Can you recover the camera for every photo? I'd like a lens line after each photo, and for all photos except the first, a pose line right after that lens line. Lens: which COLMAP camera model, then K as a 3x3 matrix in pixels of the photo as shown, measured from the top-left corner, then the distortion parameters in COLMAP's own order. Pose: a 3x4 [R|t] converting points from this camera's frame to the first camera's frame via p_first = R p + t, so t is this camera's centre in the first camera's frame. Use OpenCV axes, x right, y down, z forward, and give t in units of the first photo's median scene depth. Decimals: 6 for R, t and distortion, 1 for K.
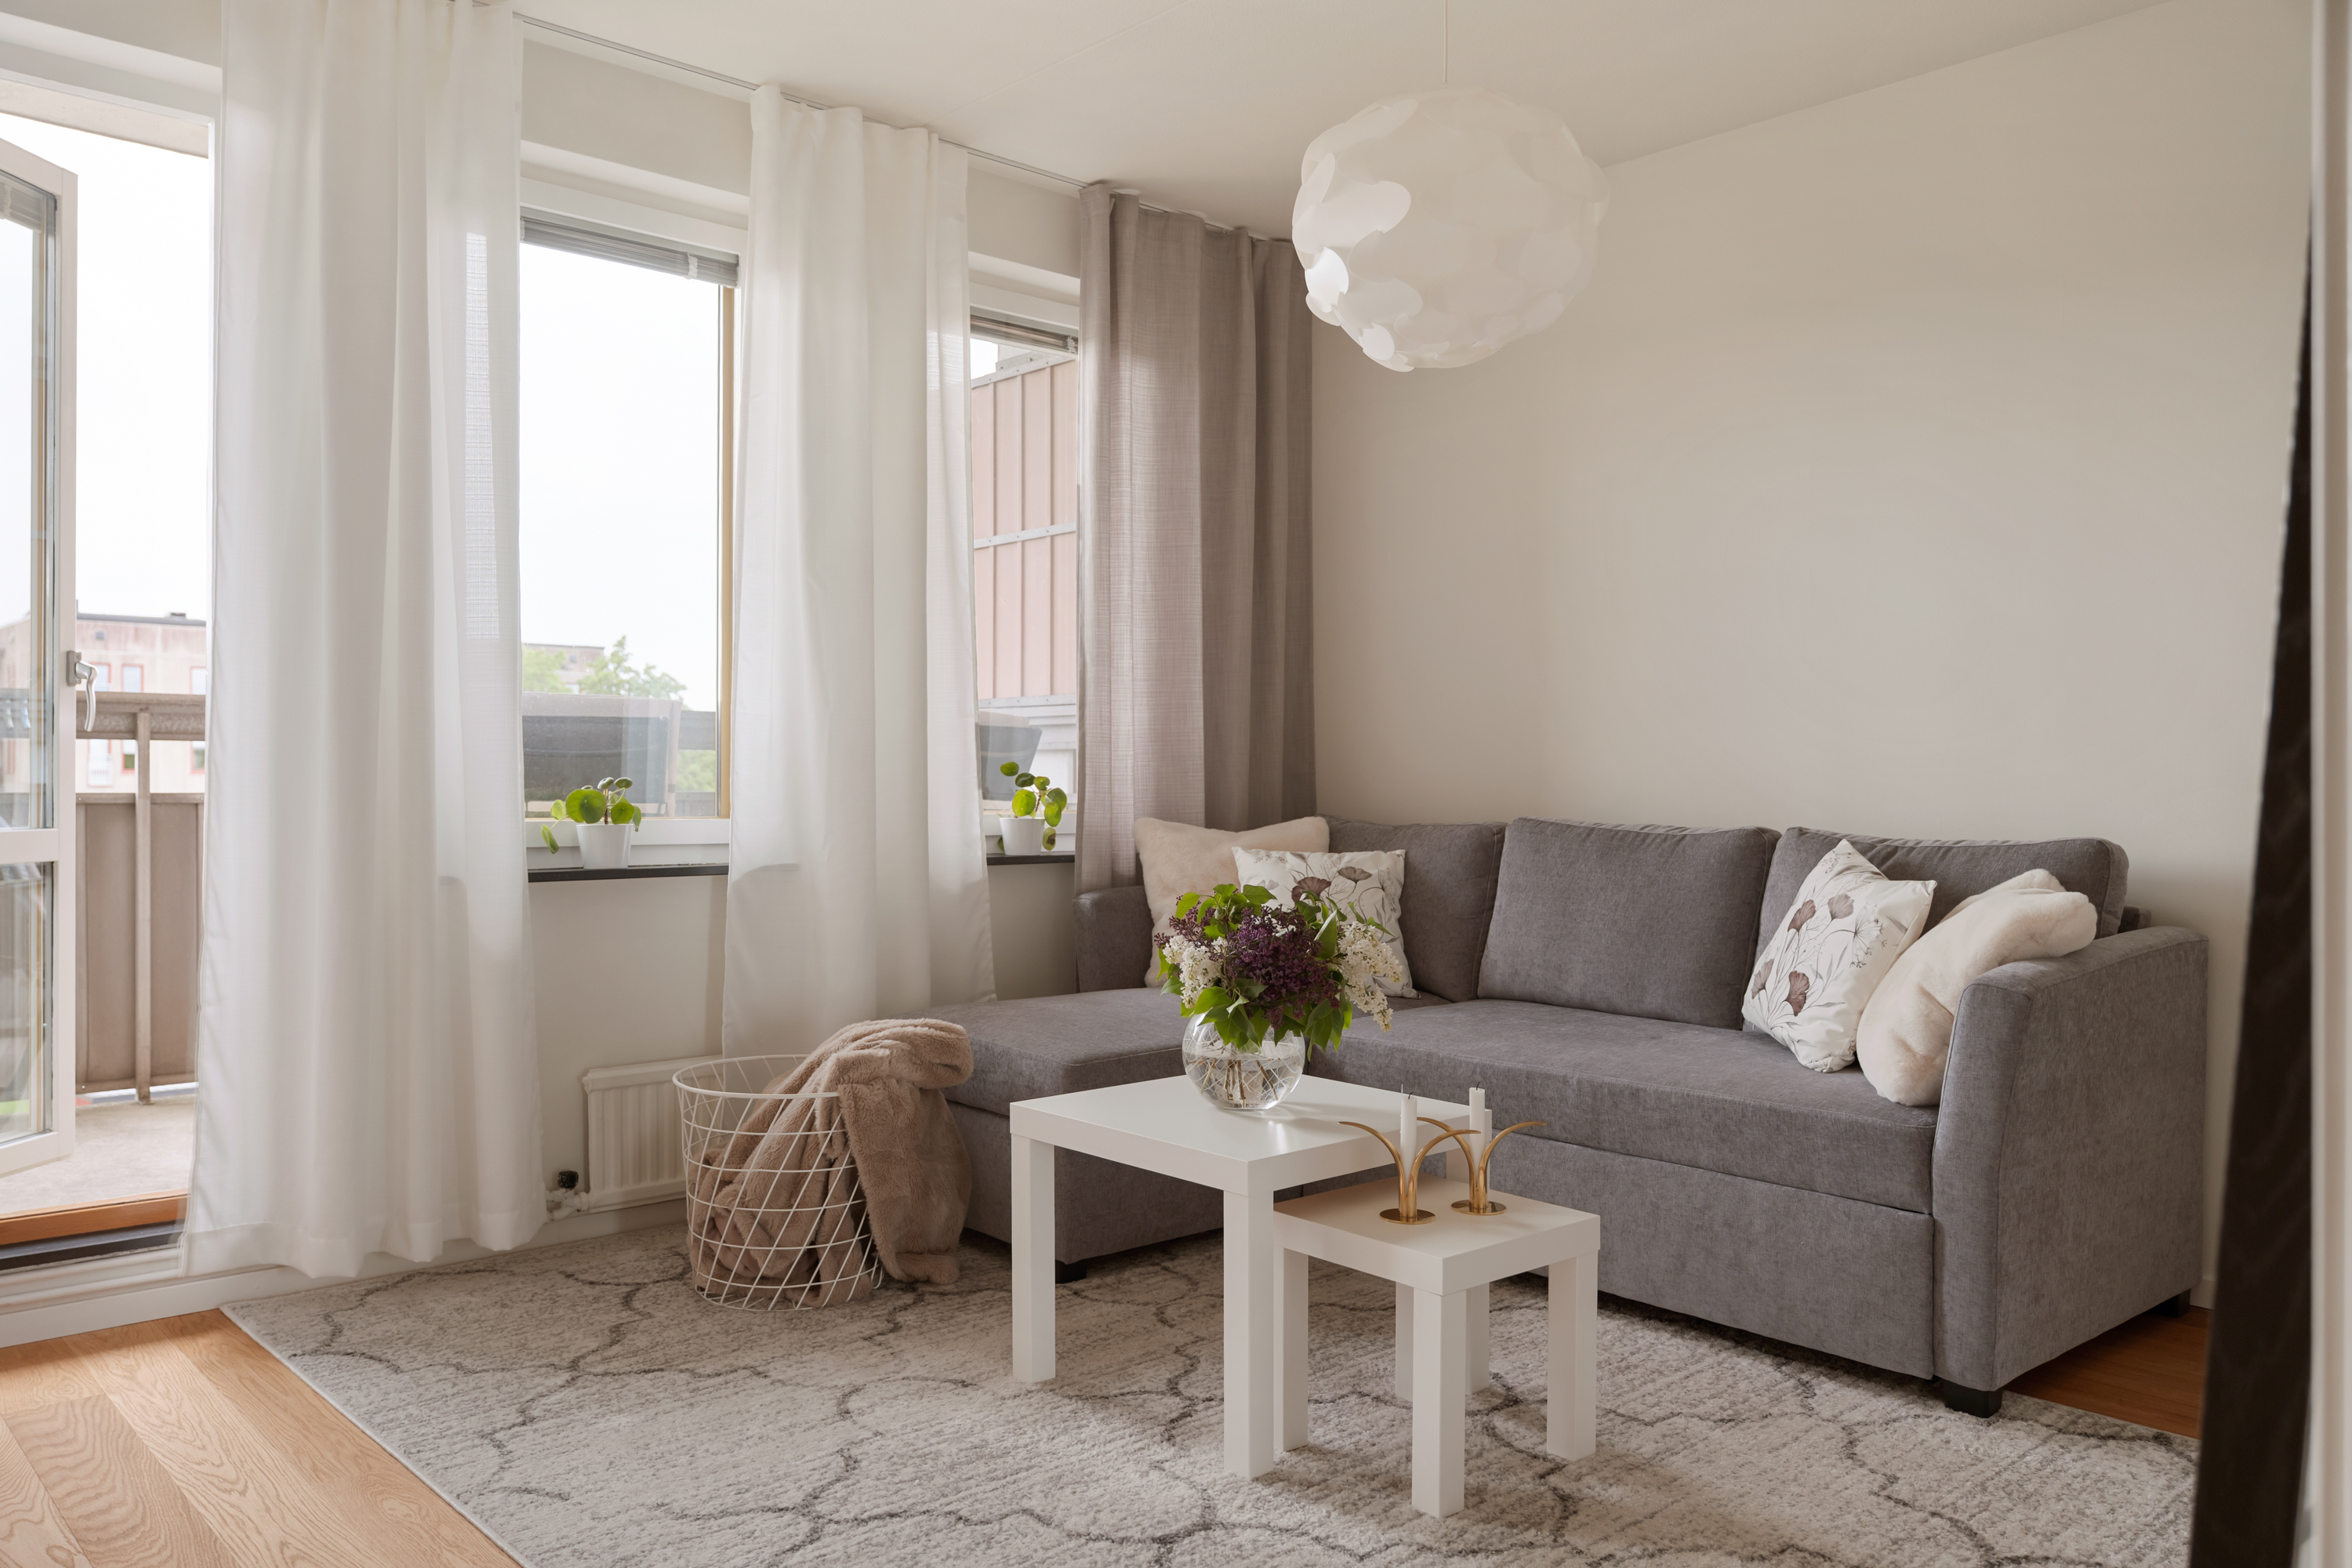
lens RADIAL K [[1743.8, 0, 1137.6], [0, 1743.8, 777.4], [0, 0, 1]] dist [0.010329, 0.008820]
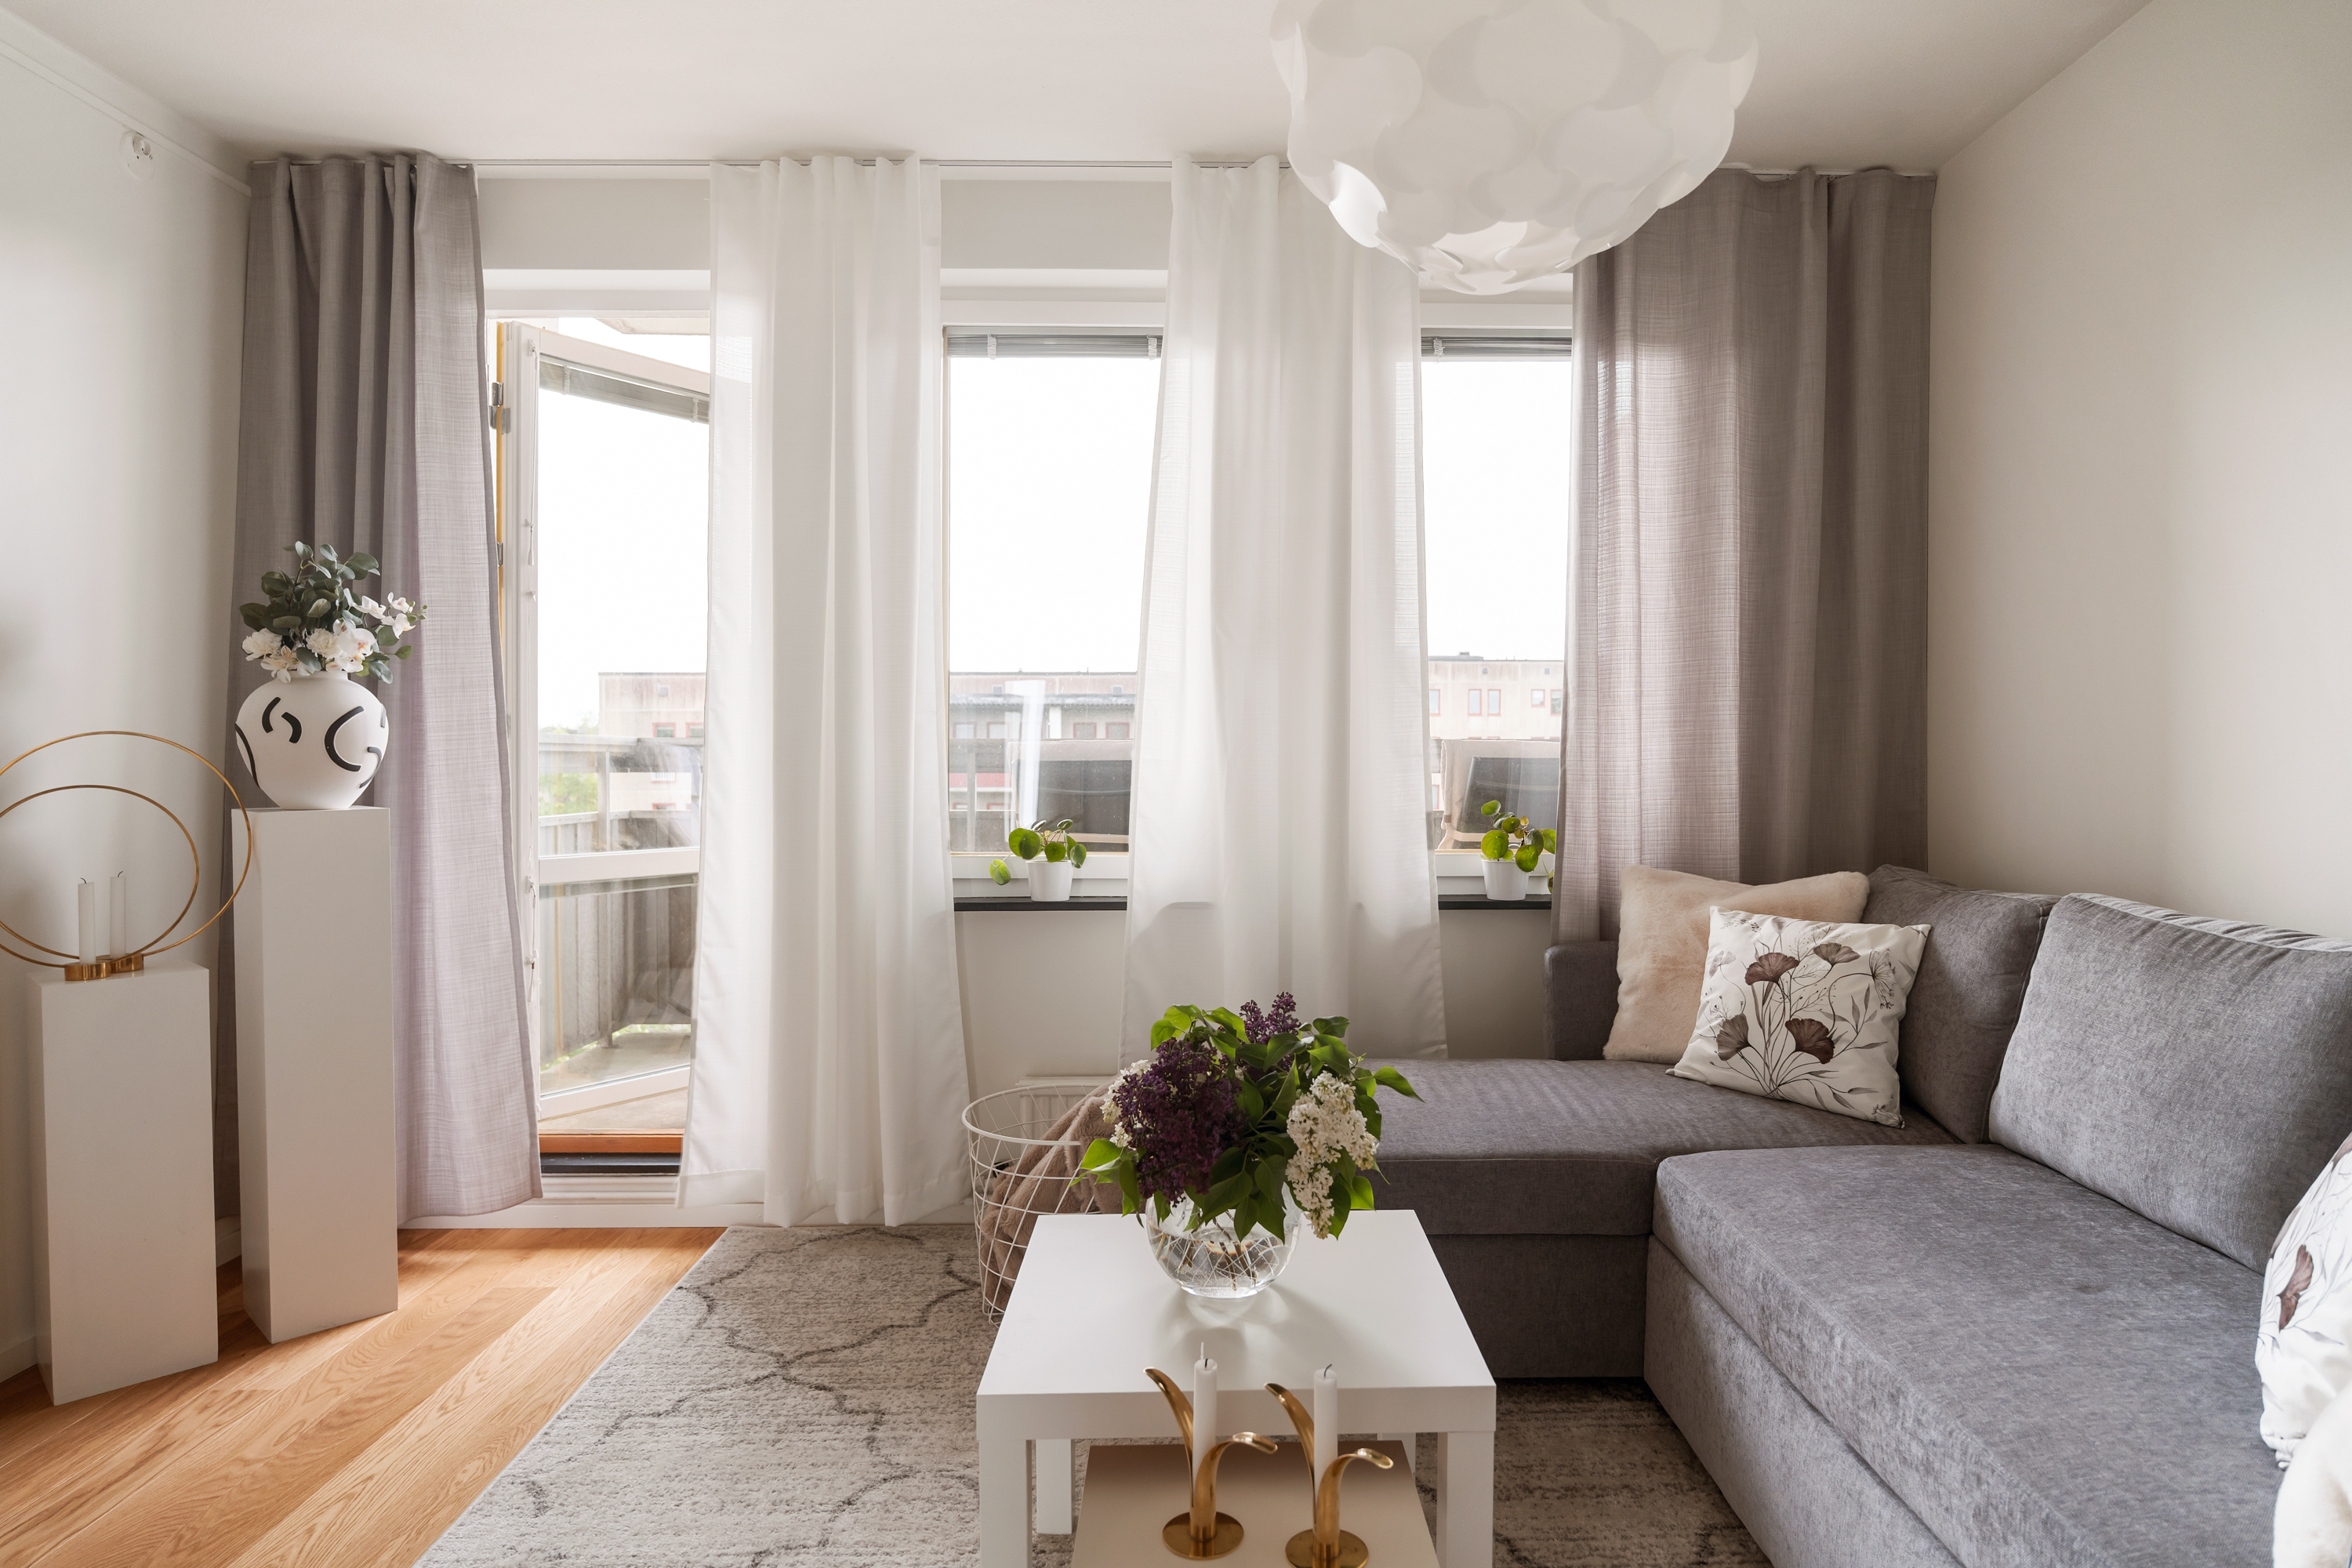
lens RADIAL K [[1339.3, 0, 1224.8], [0, 1339.3, 787.2], [0, 0, 1]] dist [-0.003066, -0.000807]
pose [[0.764693, 0.008492, -0.644339, 0.330937], [0.003341, 0.999847, 0.017143, -0.033669], [0.644387, -0.015262, 0.764548, 0.400833]]
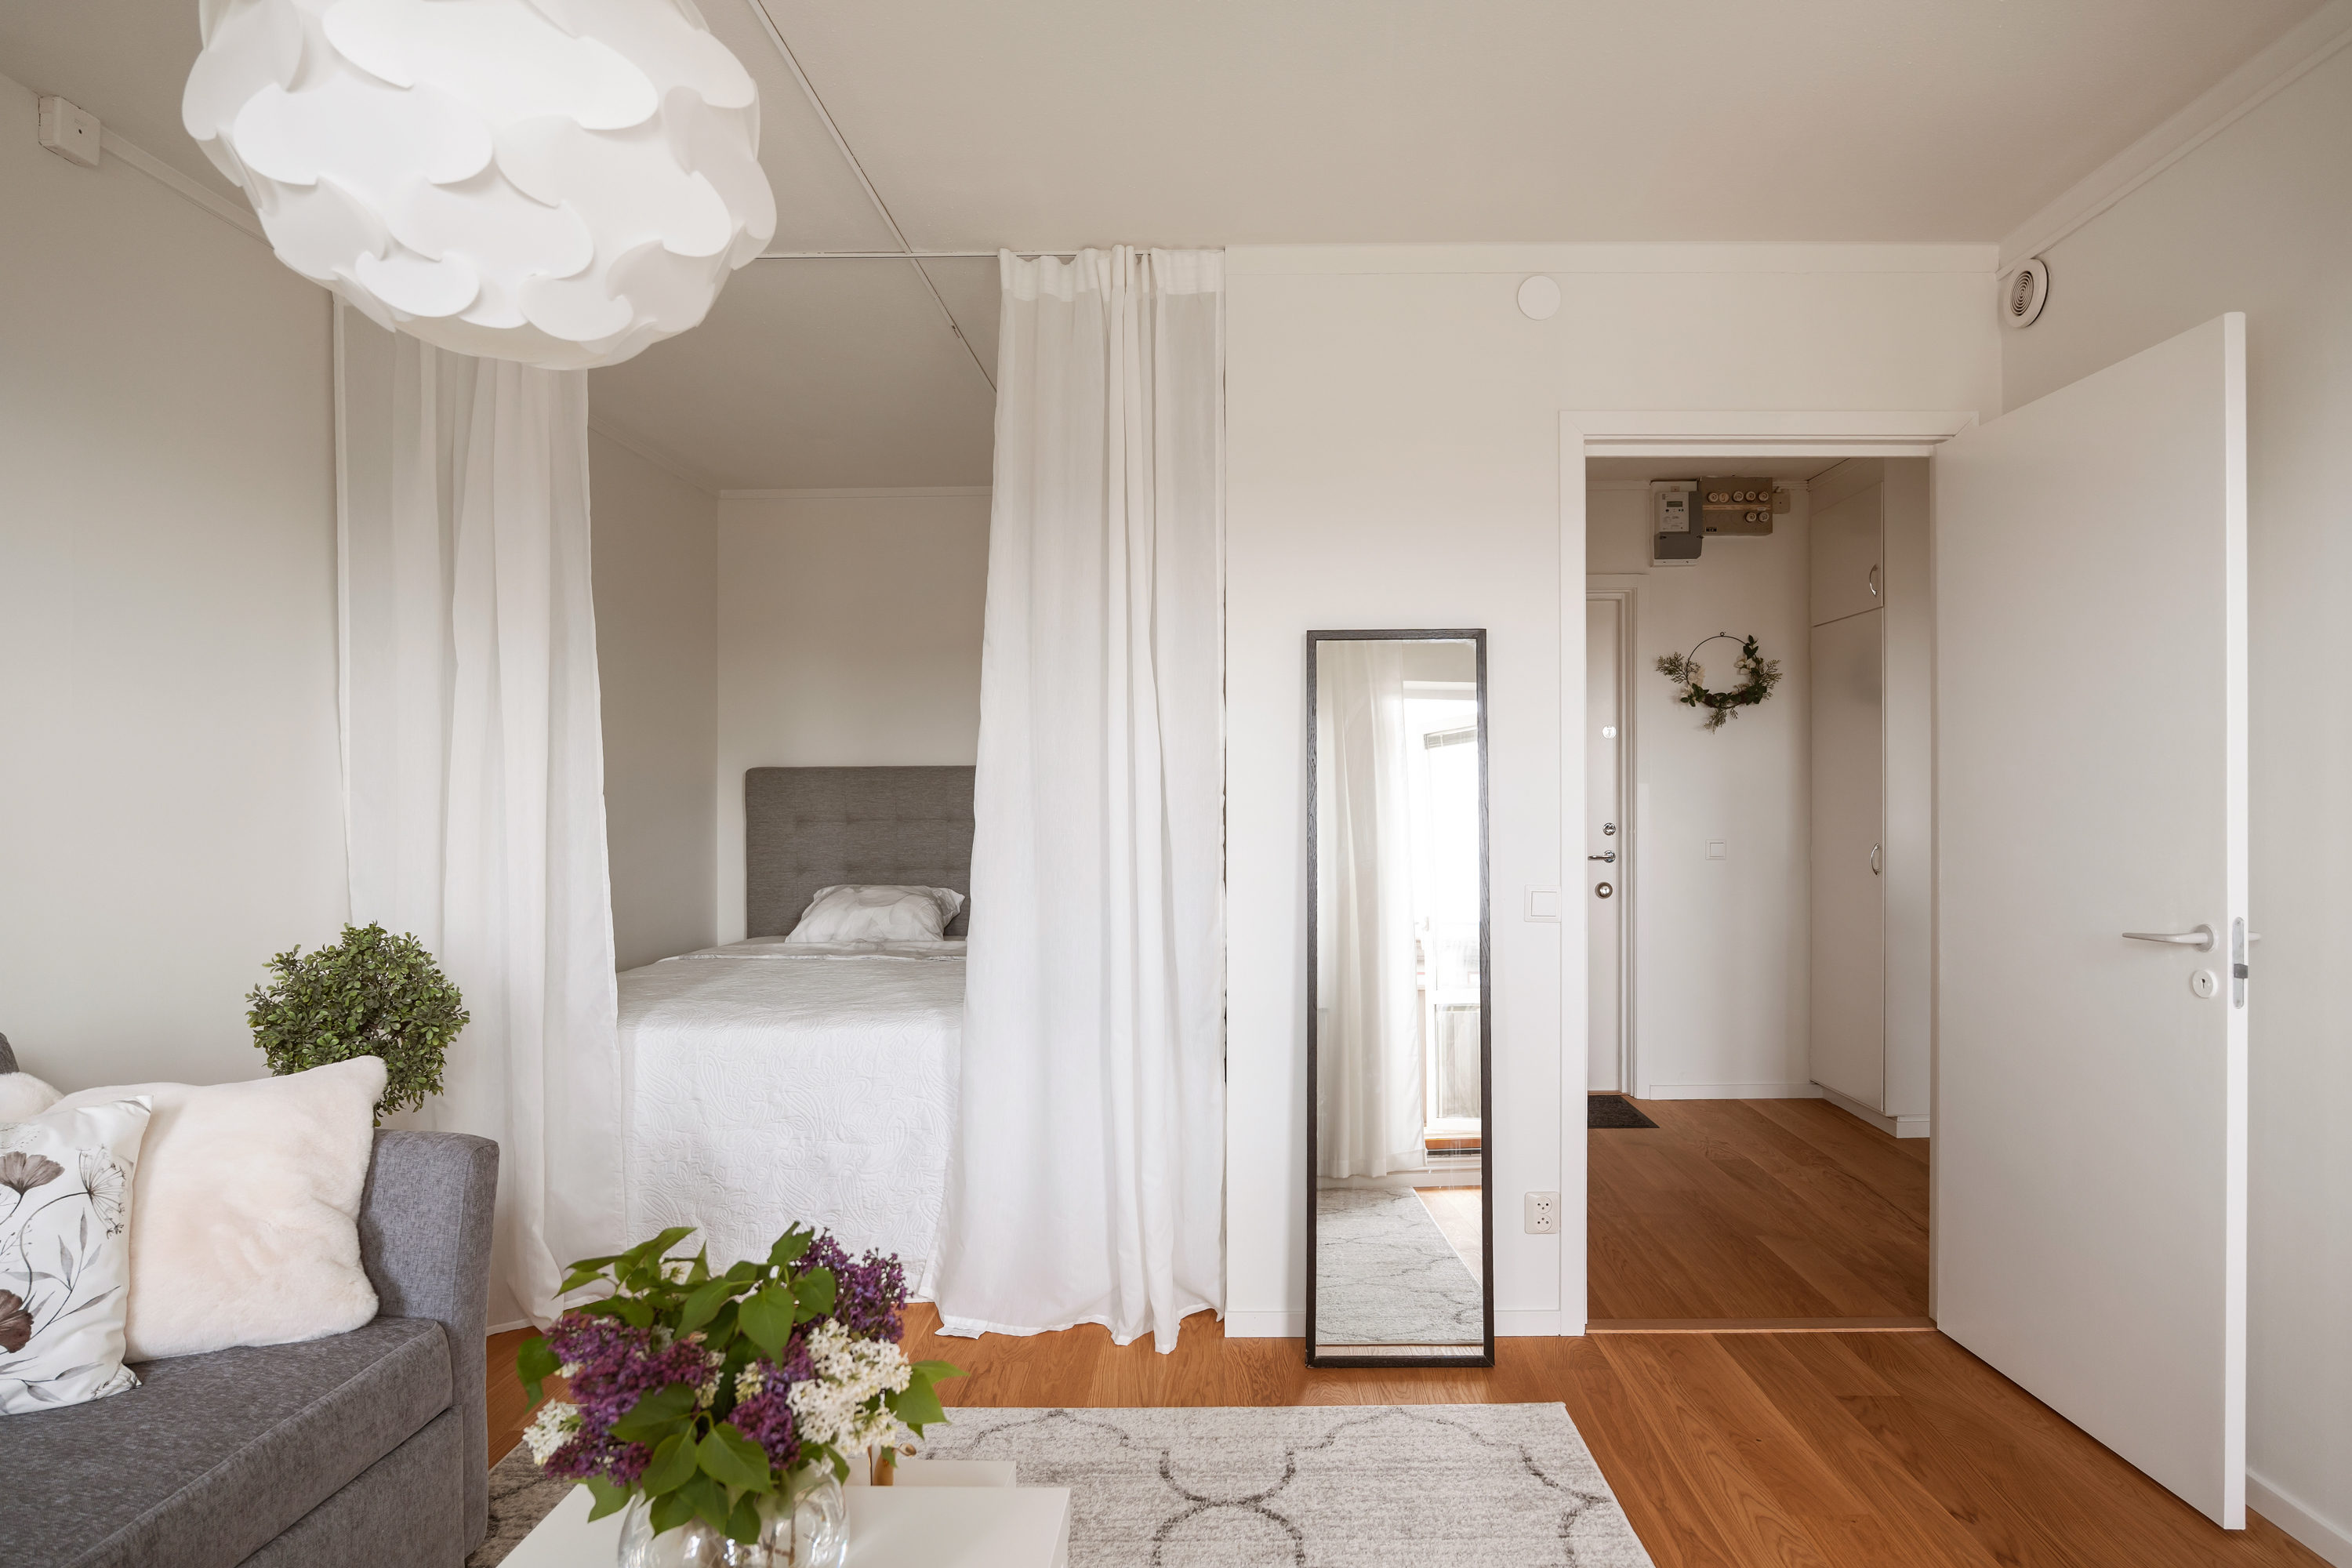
lens RADIAL K [[1339.3, 0, 1224.8], [0, 1339.3, 787.2], [0, 0, 1]] dist [-0.003066, -0.000807]
pose [[-0.745660, -0.001548, 0.666325, -0.255779], [-0.000867, 0.999999, 0.001353, -0.066498], [-0.666326, 0.000431, -0.745660, 0.897553]]
